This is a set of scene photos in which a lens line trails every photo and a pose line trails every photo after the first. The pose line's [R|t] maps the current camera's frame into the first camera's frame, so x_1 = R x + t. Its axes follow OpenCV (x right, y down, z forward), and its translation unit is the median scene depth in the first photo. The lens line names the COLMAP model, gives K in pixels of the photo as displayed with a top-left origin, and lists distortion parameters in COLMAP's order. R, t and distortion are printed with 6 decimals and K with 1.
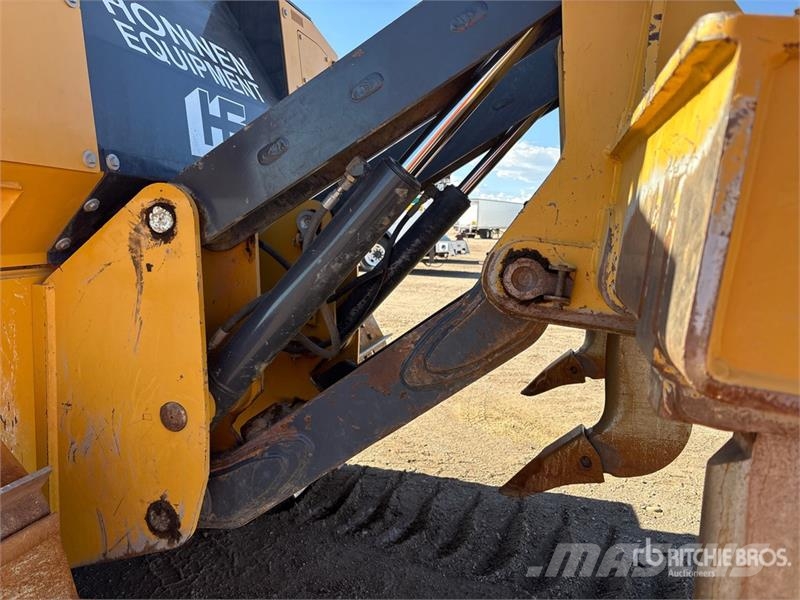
lens RADIAL K [[610.8, 0, 425.3], [0, 610.8, 276.5], [0, 0, 1]] dist [0.056689, -0.072539]
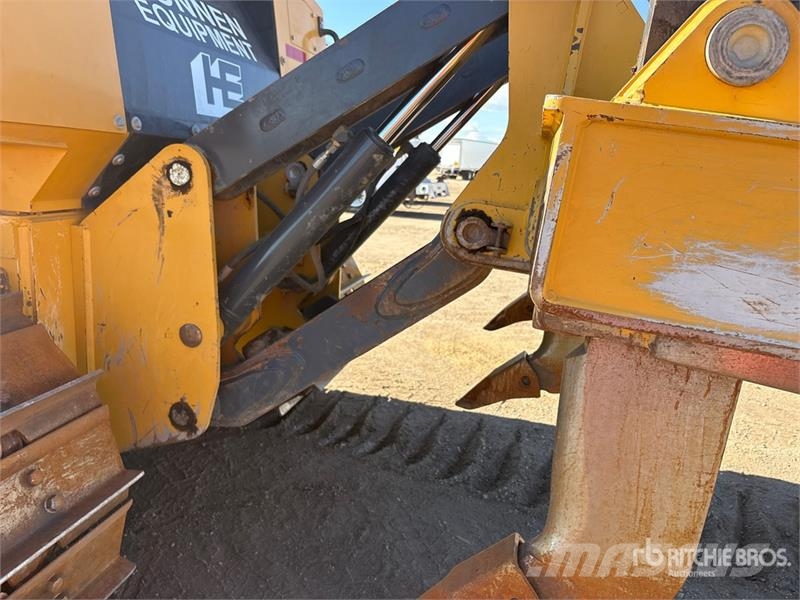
lens RADIAL K [[610.8, 0, 409.6], [0, 610.8, 280.4], [0, 0, 1]] dist [0.056689, -0.072539]
pose [[0.999700, 0.022662, 0.009251, 0.015537], [-0.023490, 0.994481, 0.102249, -0.018410], [-0.006883, -0.102435, 0.994716, -0.212117]]
